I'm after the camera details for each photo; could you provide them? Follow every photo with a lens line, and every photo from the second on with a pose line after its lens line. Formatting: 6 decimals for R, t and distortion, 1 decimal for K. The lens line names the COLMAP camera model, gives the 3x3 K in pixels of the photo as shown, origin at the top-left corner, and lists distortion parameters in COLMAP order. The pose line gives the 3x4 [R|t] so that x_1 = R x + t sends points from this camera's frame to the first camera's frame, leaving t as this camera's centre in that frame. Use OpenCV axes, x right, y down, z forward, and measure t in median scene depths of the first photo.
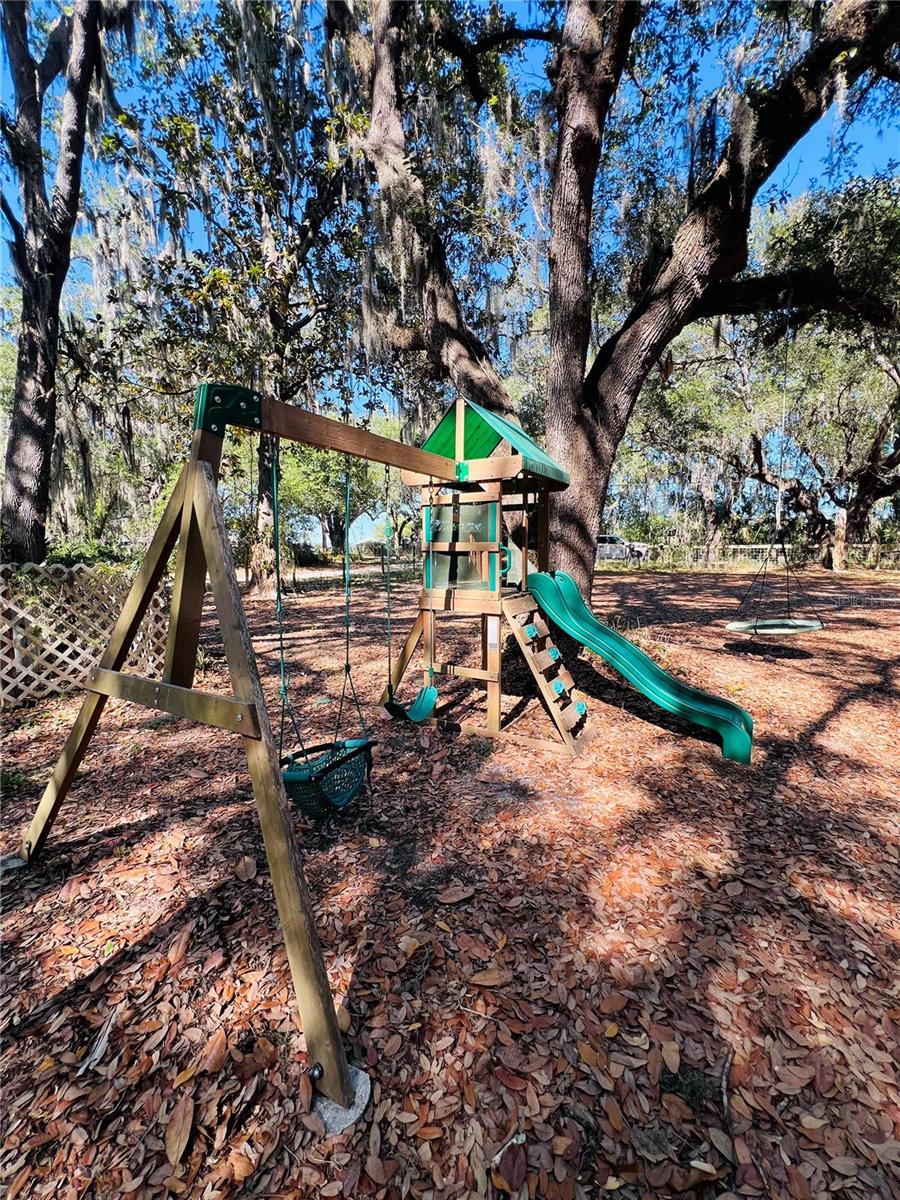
lens RADIAL K [[481.4, 0, 454.2], [0, 481.4, 596.9], [0, 0, 1]] dist [-0.002626, -0.000035]
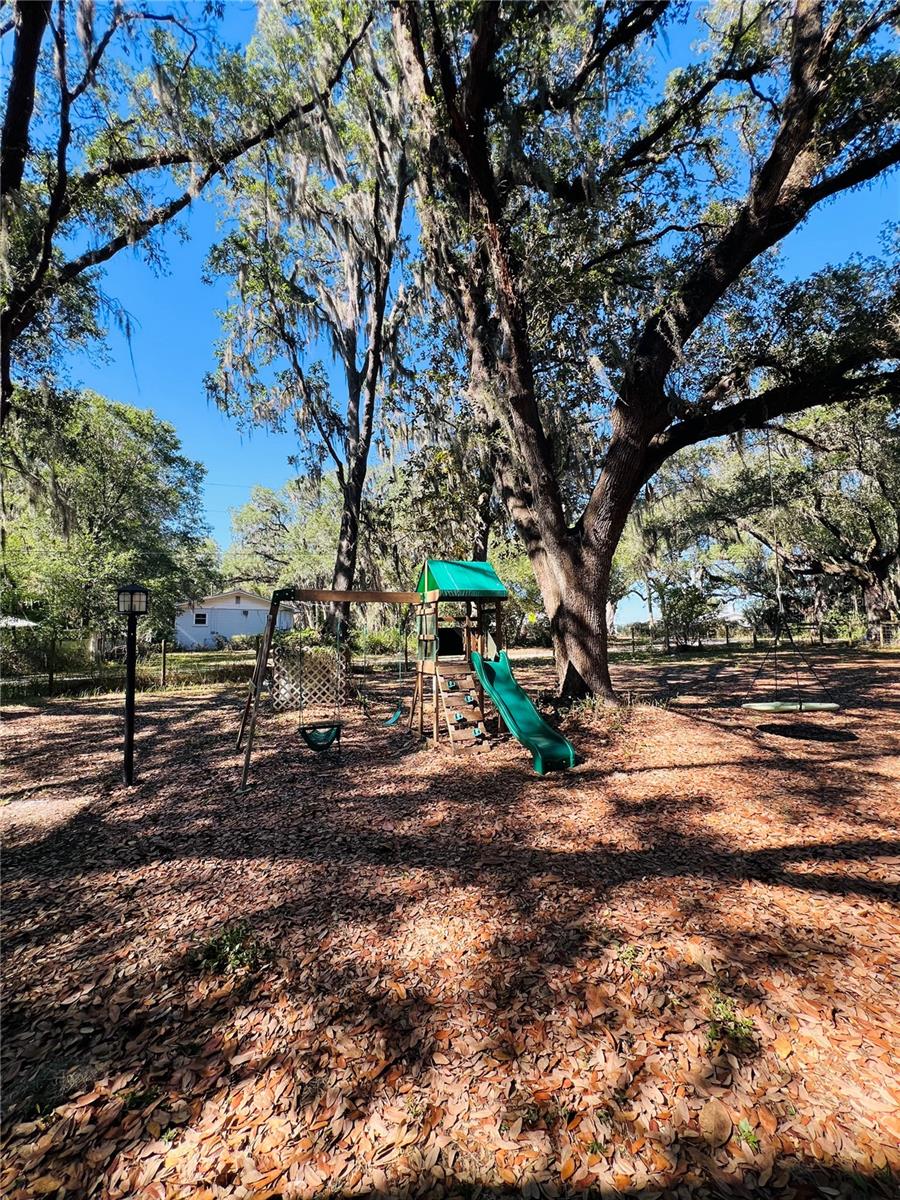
lens RADIAL K [[481.4, 0, 454.2], [0, 481.4, 596.9], [0, 0, 1]] dist [-0.002626, -0.000035]
pose [[0.825252, -0.057841, -0.561795, 0.177621], [-0.036223, 0.987273, -0.154857, 0.004230], [0.563601, 0.148146, 0.812654, -0.071975]]
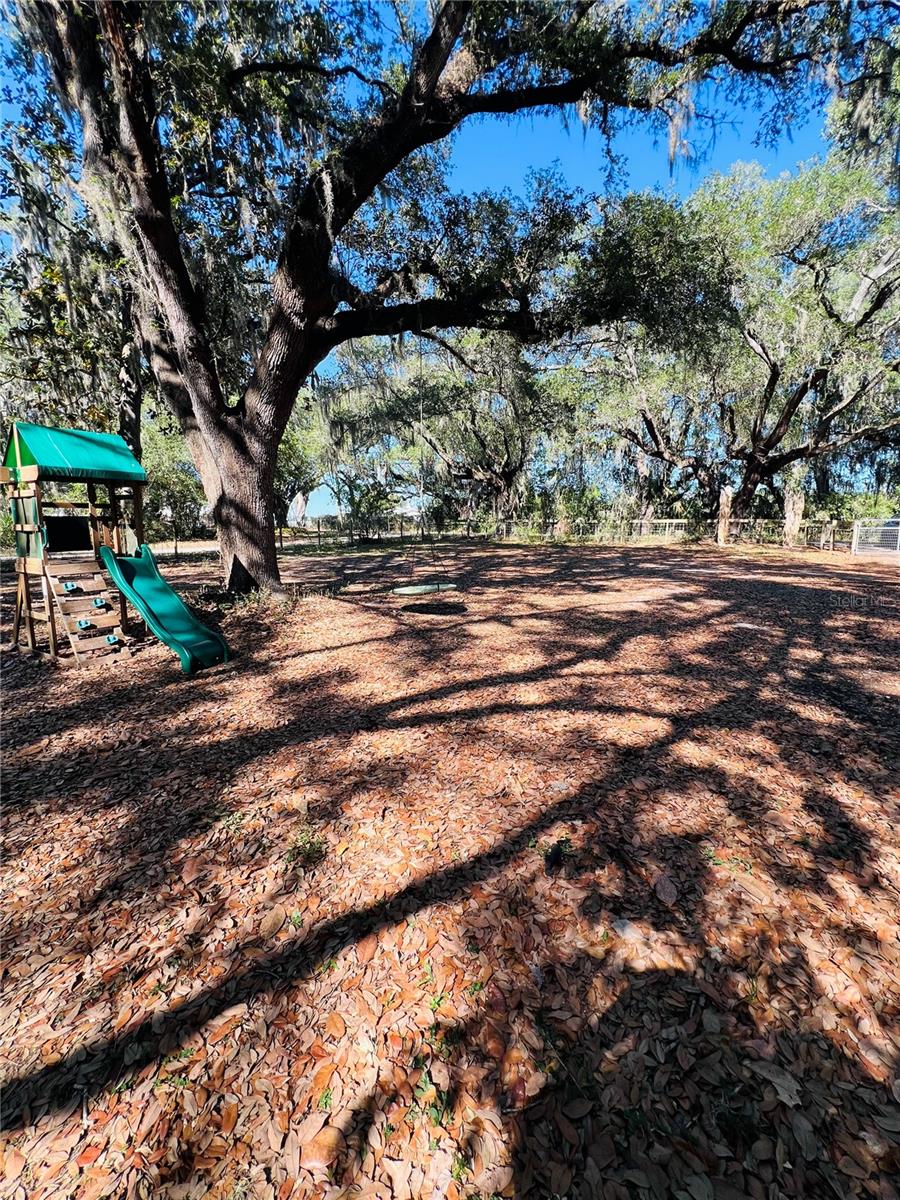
lens RADIAL K [[481.4, 0, 454.2], [0, 481.4, 596.9], [0, 0, 1]] dist [-0.002626, -0.000035]
pose [[0.999943, 0.001112, 0.010624, 0.193564], [-0.001706, 0.998427, 0.056050, 0.003191], [-0.010545, -0.056065, 0.998371, -0.068561]]
